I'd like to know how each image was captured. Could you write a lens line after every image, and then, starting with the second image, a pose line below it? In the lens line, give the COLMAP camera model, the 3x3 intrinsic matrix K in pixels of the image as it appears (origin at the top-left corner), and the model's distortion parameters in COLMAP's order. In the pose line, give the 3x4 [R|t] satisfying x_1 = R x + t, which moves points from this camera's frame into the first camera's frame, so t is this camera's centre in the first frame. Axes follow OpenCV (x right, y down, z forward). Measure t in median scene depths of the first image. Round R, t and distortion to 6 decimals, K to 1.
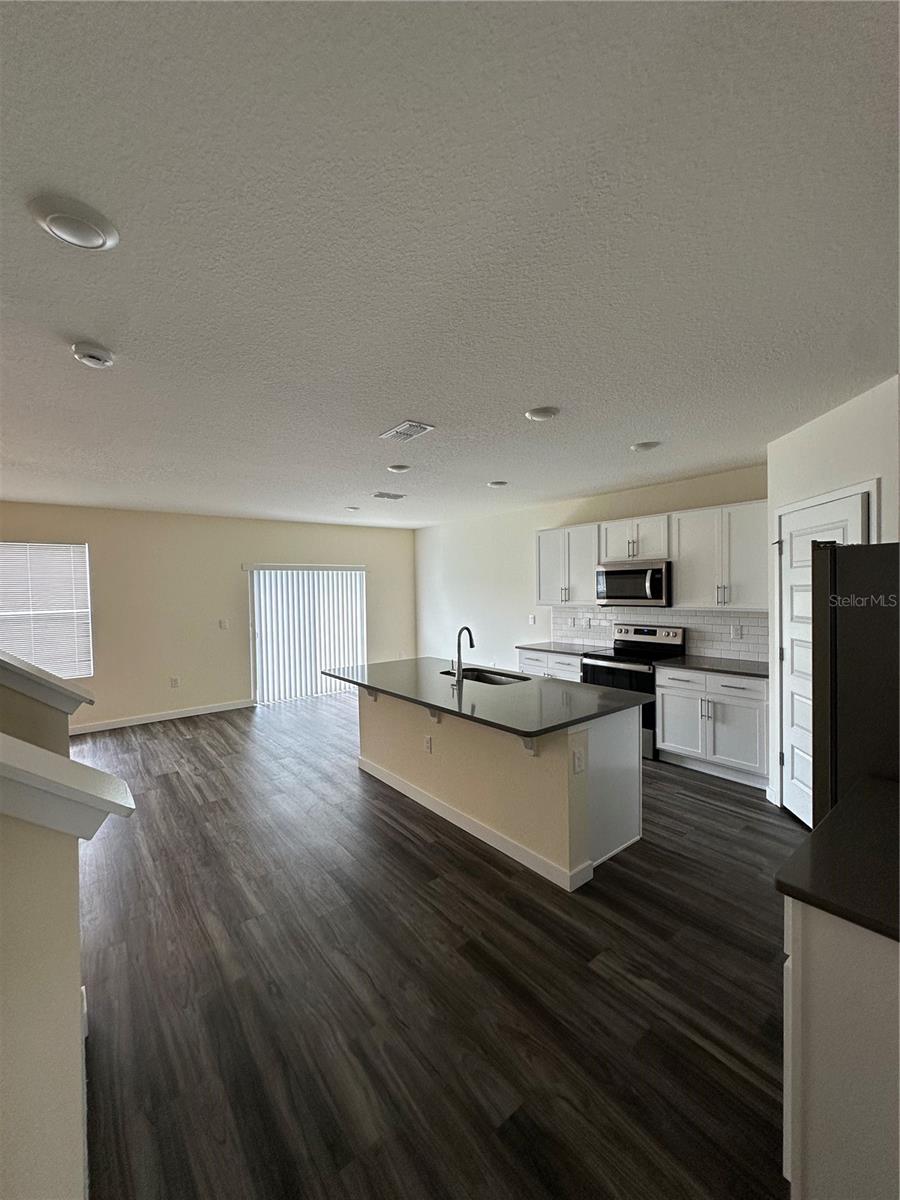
lens RADIAL K [[480.8, 0, 450.0], [0, 480.8, 600.0], [0, 0, 1]] dist [-0.001316, 0.000129]
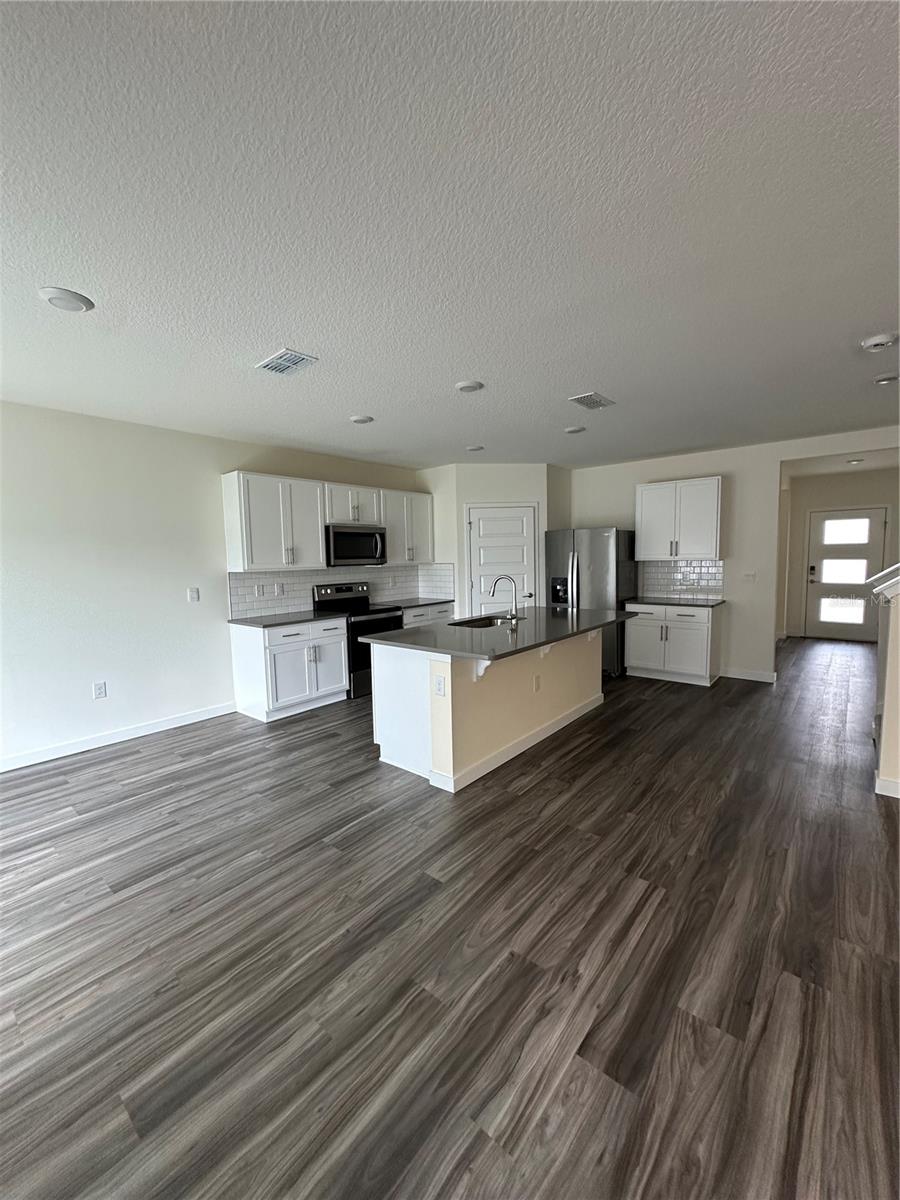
lens RADIAL K [[481.0, 0, 450.0], [0, 481.0, 600.0], [0, 0, 1]] dist [-0.001826, -0.000023]
pose [[-0.197160, -0.067875, 0.978019, -0.920390], [0.049578, 0.995634, 0.079092, 0.018423], [-0.979117, 0.064082, -0.192934, 1.221989]]
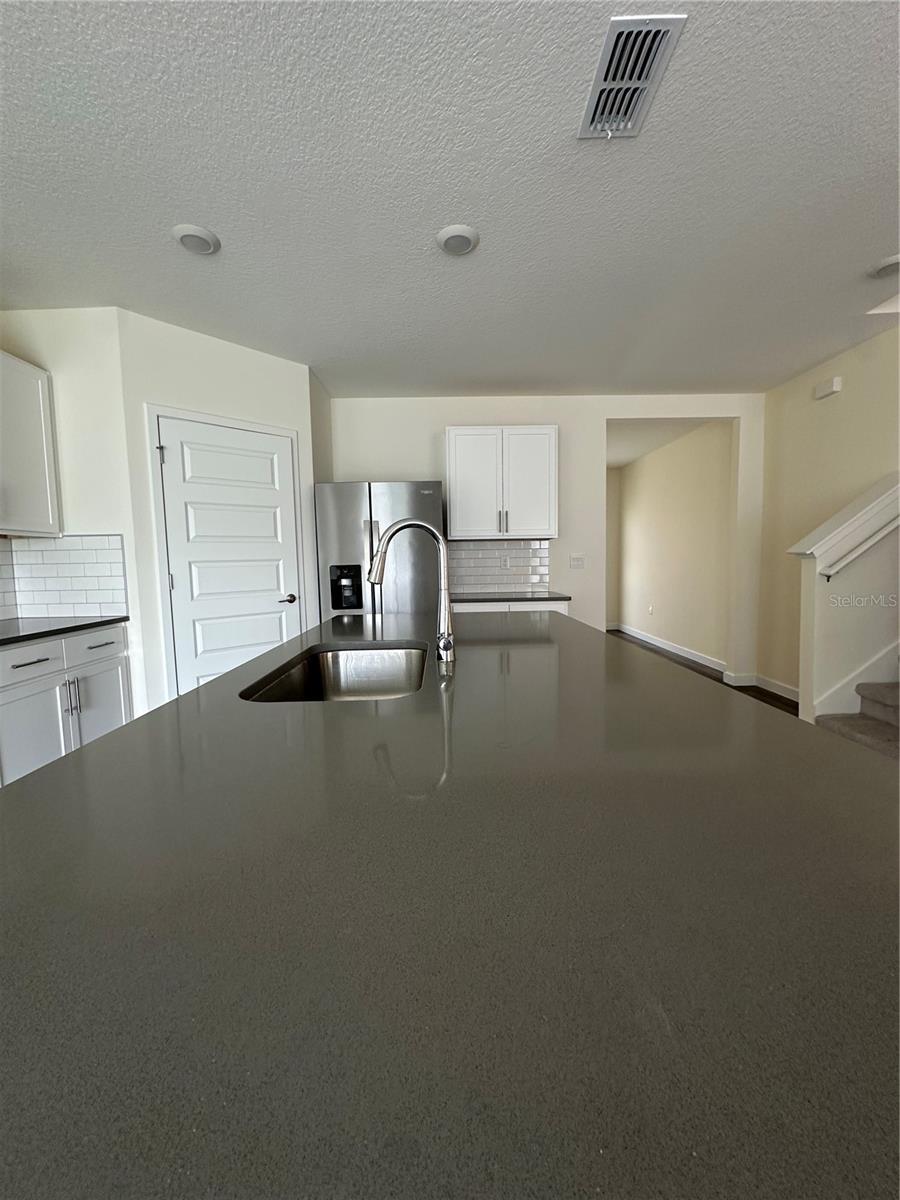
lens RADIAL K [[480.8, 0, 450.0], [0, 480.8, 600.0], [0, 0, 1]] dist [-0.001316, 0.000129]
pose [[-0.786666, -0.020164, 0.617050, -0.194971], [0.048031, 0.994438, 0.093730, 0.075559], [-0.615508, 0.103371, -0.781322, 1.162634]]
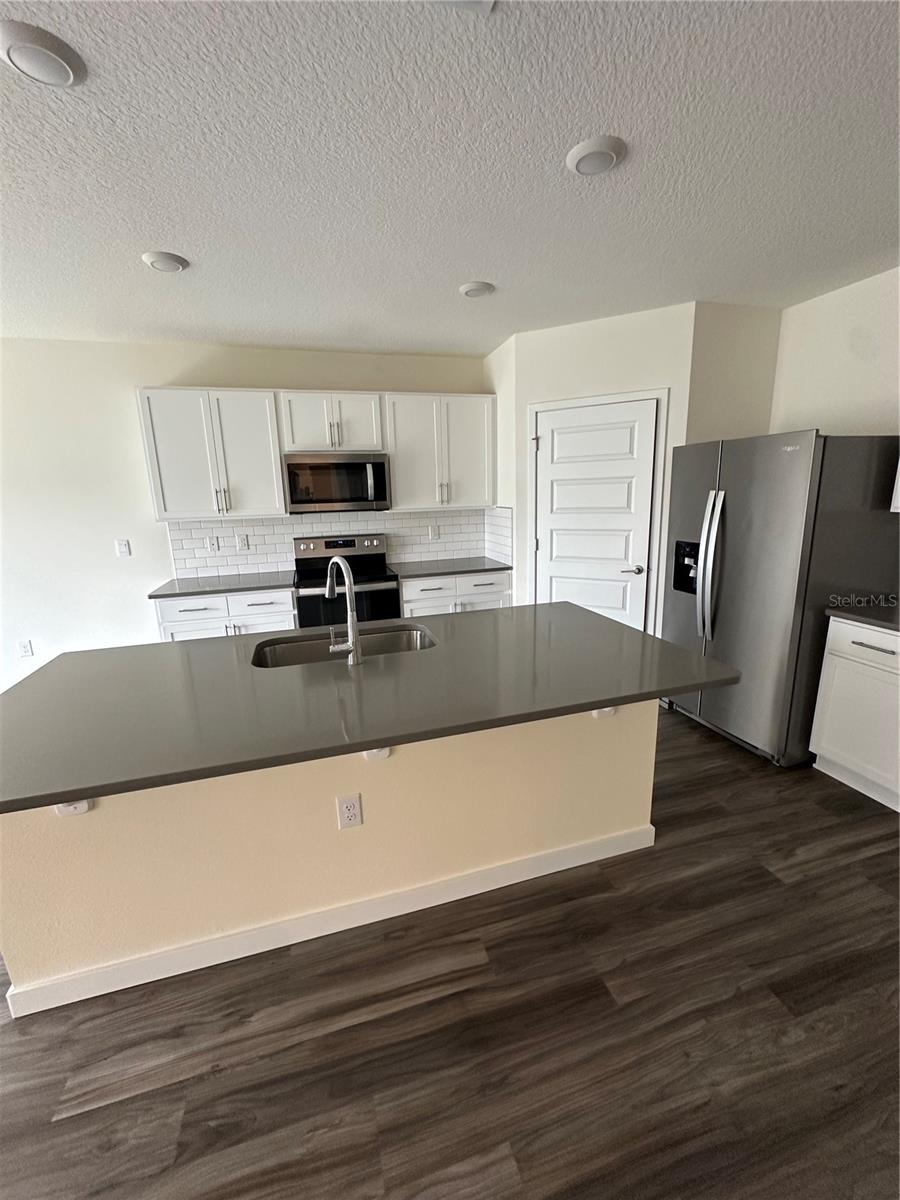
lens RADIAL K [[480.8, 0, 450.0], [0, 480.8, 600.0], [0, 0, 1]] dist [-0.001316, 0.000129]
pose [[0.374635, -0.202267, 0.904841, -0.348612], [0.045811, 0.978760, 0.199824, 0.006409], [-0.926040, -0.033409, 0.375944, 0.651104]]
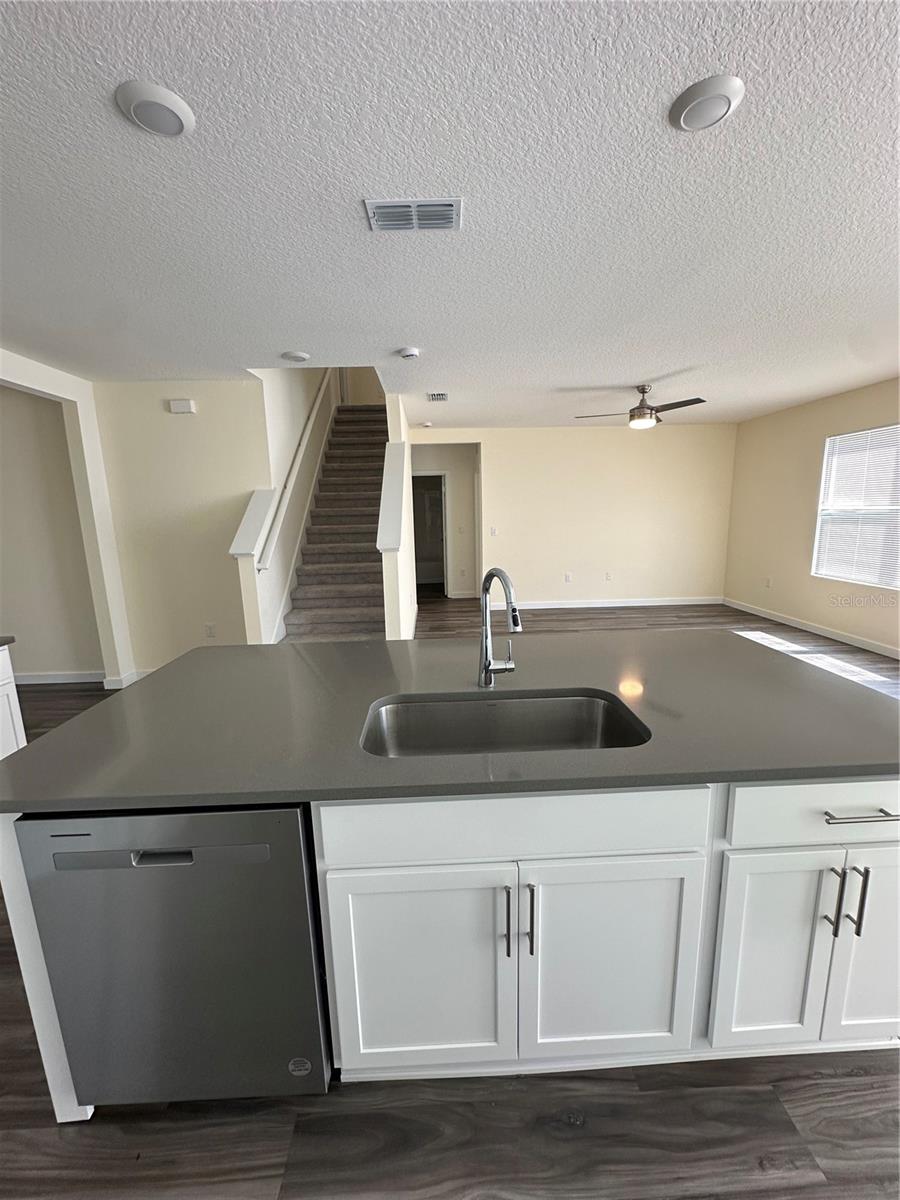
lens RADIAL K [[480.8, 0, 450.0], [0, 480.8, 600.0], [0, 0, 1]] dist [-0.001316, 0.000129]
pose [[-0.592168, 0.183895, -0.784551, 0.337018], [0.015690, 0.976059, 0.216941, -0.005540], [0.805662, 0.116156, -0.580876, 1.101577]]
